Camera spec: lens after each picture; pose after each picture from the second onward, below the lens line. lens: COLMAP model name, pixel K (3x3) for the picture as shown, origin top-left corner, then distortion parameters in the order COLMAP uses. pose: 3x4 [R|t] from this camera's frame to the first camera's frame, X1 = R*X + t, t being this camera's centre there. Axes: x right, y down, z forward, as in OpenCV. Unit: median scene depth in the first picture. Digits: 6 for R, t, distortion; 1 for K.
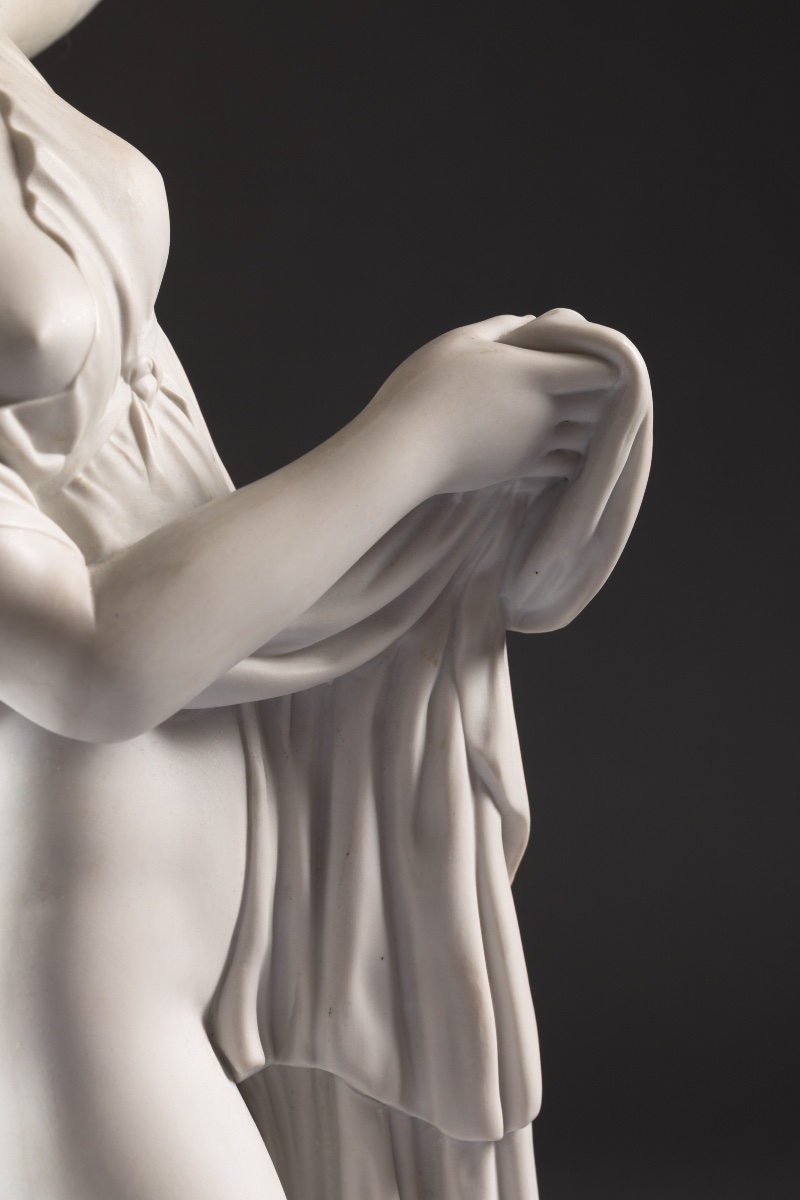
lens RADIAL K [[3918.3, 0, 400.0], [0, 3918.3, 600.0], [0, 0, 1]] dist [-0.106356, 0.066967]
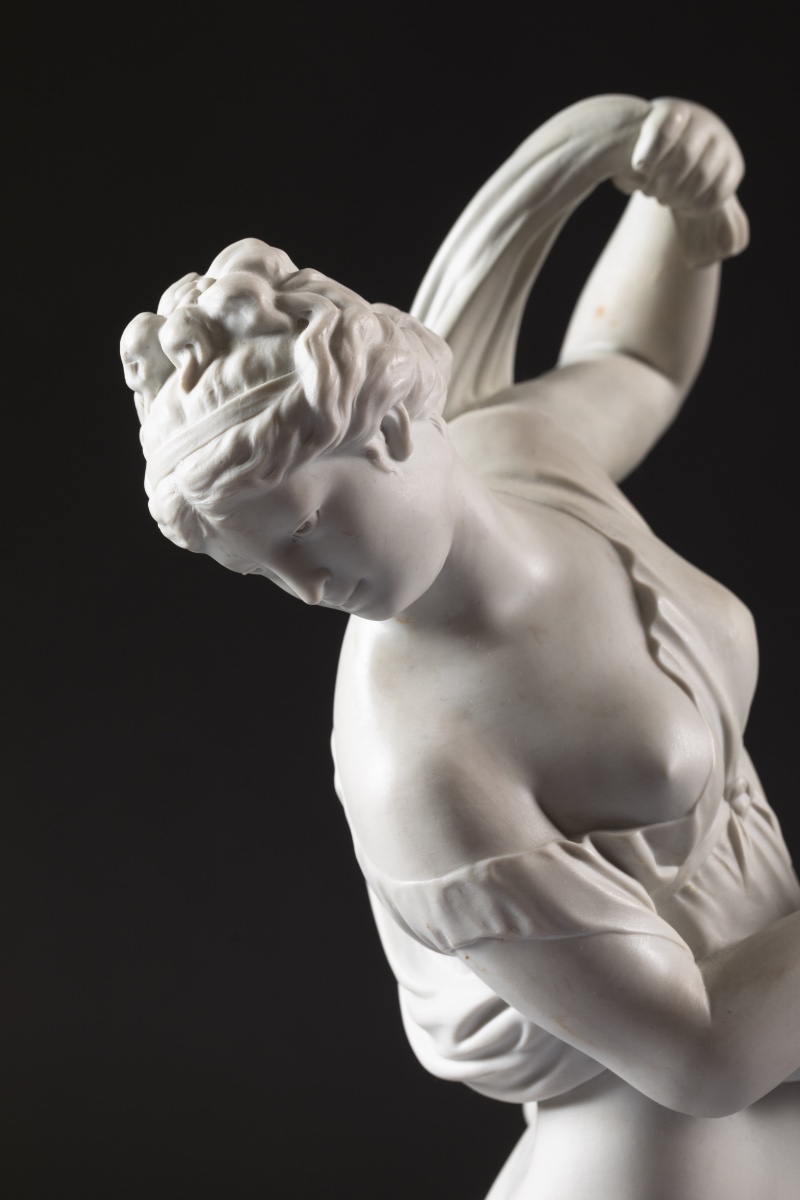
lens RADIAL K [[3918.3, 0, 400.0], [0, 3918.3, 600.0], [0, 0, 1]] dist [-0.106356, 0.066967]
pose [[0.998216, 0.030817, -0.051147, -0.108060], [-0.032618, 0.998863, -0.034770, -0.070967], [0.050017, 0.036376, 0.998086, -0.164893]]
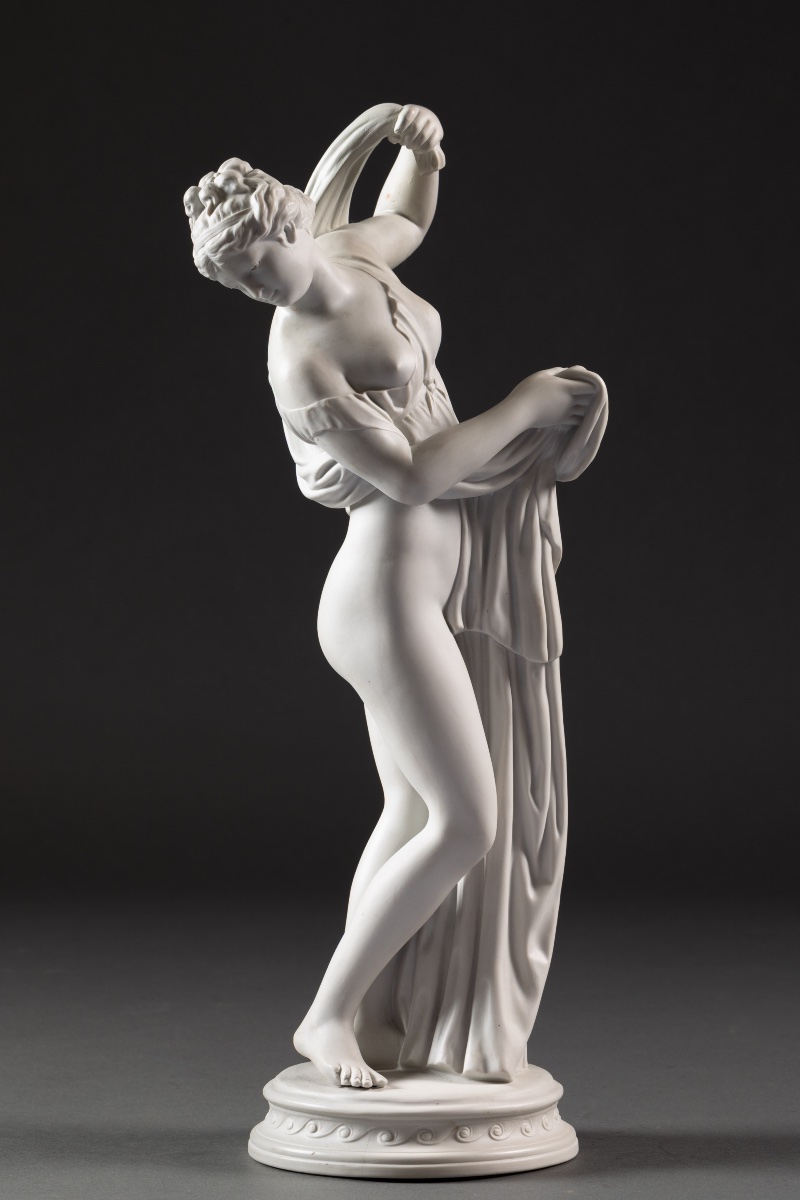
lens RADIAL K [[3454.6, 0, 400.0], [0, 3454.6, 600.0], [0, 0, 1]] dist [-0.034795, 0.164565]
pose [[0.997578, 0.036869, -0.058975, 0.067885], [-0.038529, 0.998886, -0.027247, 0.172410], [0.057905, 0.029453, 0.997888, -1.537229]]
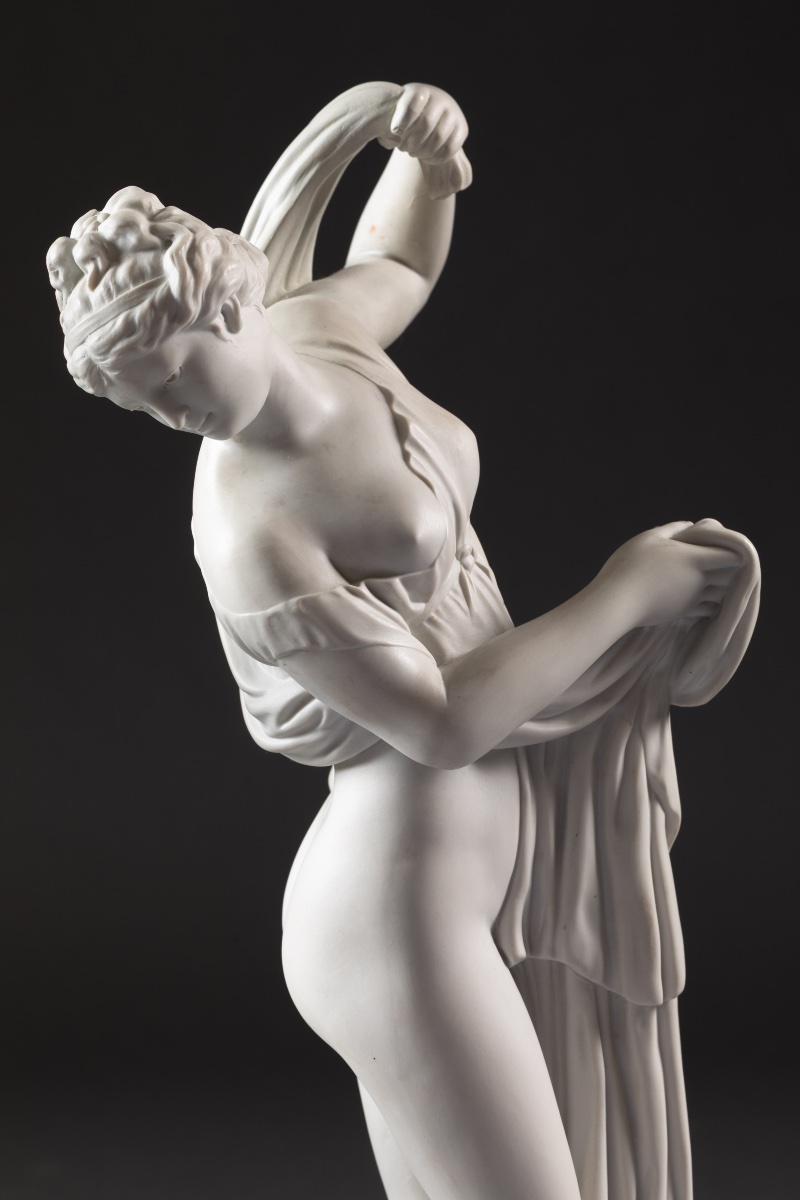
lens RADIAL K [[3615.5, 0, 400.0], [0, 3615.5, 600.0], [0, 0, 1]] dist [-0.160624, -0.510788]
pose [[0.999841, 0.016482, -0.006829, -0.083509], [-0.016490, 0.999863, -0.001095, -0.035430], [0.006810, 0.001207, 0.999976, -0.589471]]
